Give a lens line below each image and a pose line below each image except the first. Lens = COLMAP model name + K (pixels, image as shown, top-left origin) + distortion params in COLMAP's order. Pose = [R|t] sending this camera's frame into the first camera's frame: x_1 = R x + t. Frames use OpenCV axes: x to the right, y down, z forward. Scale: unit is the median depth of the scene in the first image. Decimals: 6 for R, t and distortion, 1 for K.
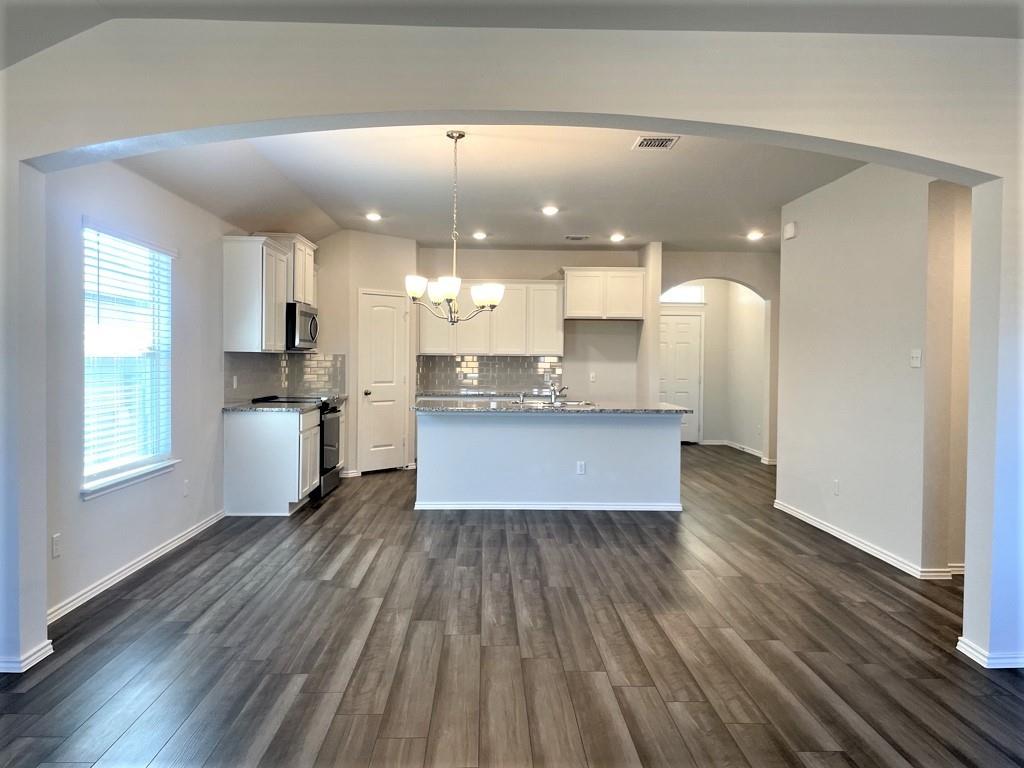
lens RADIAL K [[778.7, 0, 513.2], [0, 778.7, 371.2], [0, 0, 1]] dist [0.088727, -0.121931]
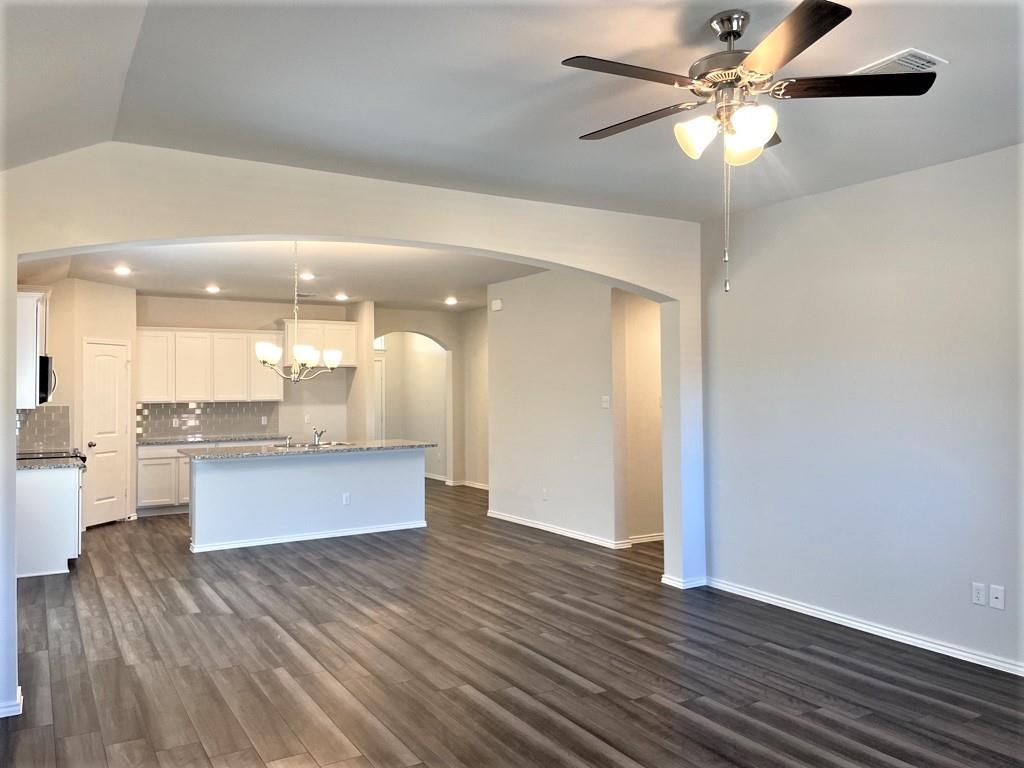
lens RADIAL K [[778.7, 0, 513.2], [0, 778.7, 371.2], [0, 0, 1]] dist [0.088727, -0.121931]
pose [[0.872560, -0.005531, 0.488476, -0.313818], [0.025982, 0.999046, -0.035100, -0.023336], [-0.487816, 0.043318, 0.871871, -0.180344]]
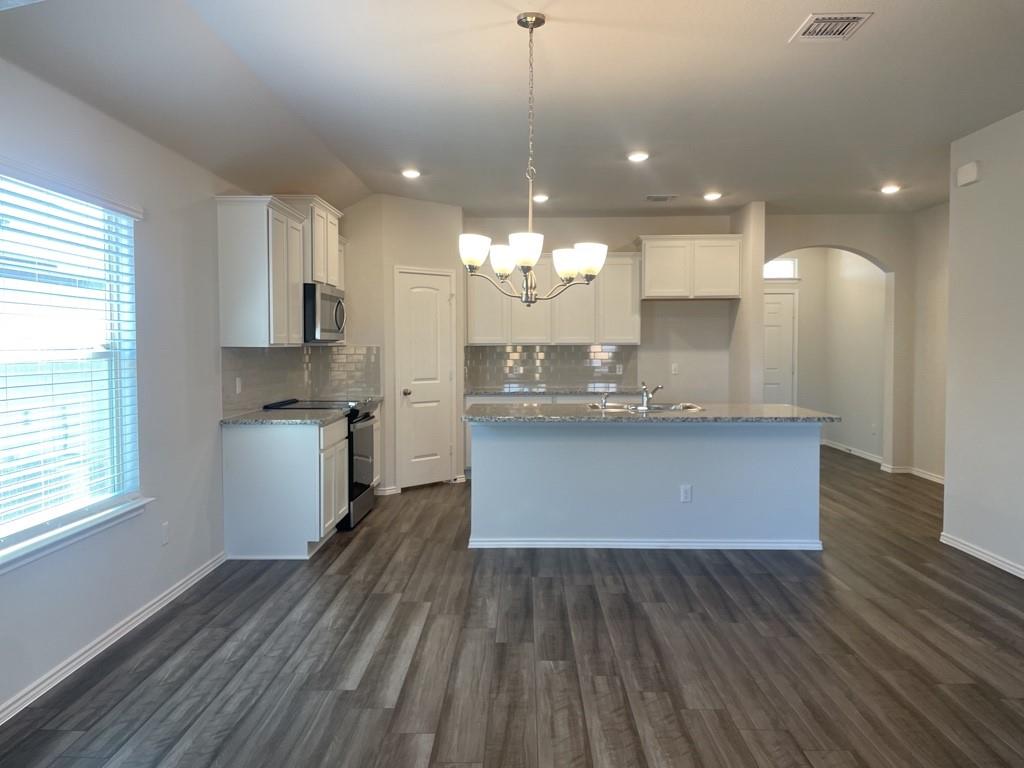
lens RADIAL K [[778.7, 0, 513.2], [0, 778.7, 371.2], [0, 0, 1]] dist [0.088727, -0.121931]
pose [[0.998665, -0.011424, -0.050376, -0.048376], [0.012376, 0.999750, 0.018622, -0.013488], [0.050150, -0.019220, 0.998557, 0.271097]]
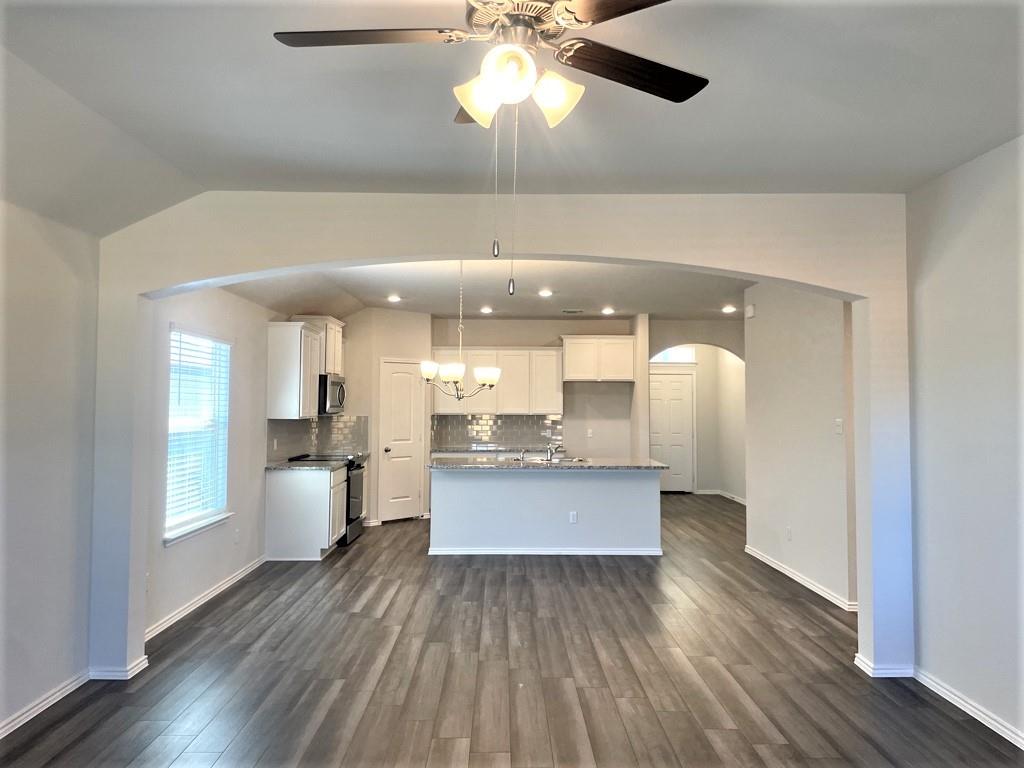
lens RADIAL K [[778.7, 0, 513.2], [0, 778.7, 371.2], [0, 0, 1]] dist [0.088727, -0.121931]
pose [[0.999754, -0.007591, -0.020817, 0.028210], [0.006355, 0.998248, -0.058832, -0.027528], [0.021227, 0.058685, 0.998051, -0.187873]]
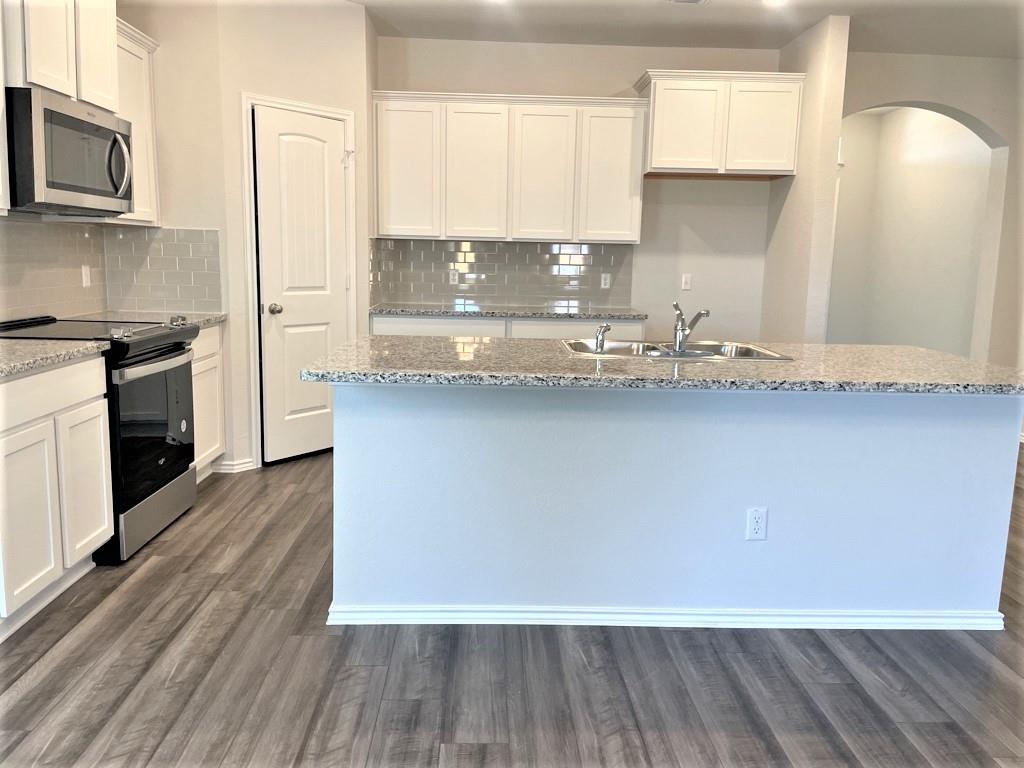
lens RADIAL K [[778.7, 0, 513.2], [0, 778.7, 371.2], [0, 0, 1]] dist [0.088727, -0.121931]
pose [[0.999913, 0.012870, 0.002874, -0.042506], [-0.013135, 0.991439, 0.129909, -0.000972], [-0.001178, -0.129936, 0.991522, 0.728483]]
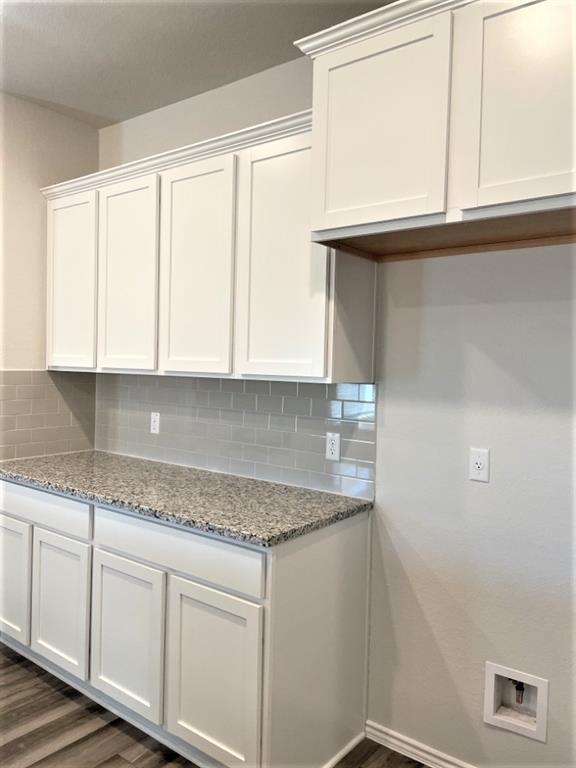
lens RADIAL K [[584.1, 0, 288.0], [0, 584.1, 384.0], [0, 0, 1]] dist [0.088727, -0.121931]
pose [[0.769147, 0.031836, -0.638278, 0.308758], [-0.027026, 0.999485, 0.017285, -0.036848], [0.638500, 0.003956, 0.769612, 1.370765]]
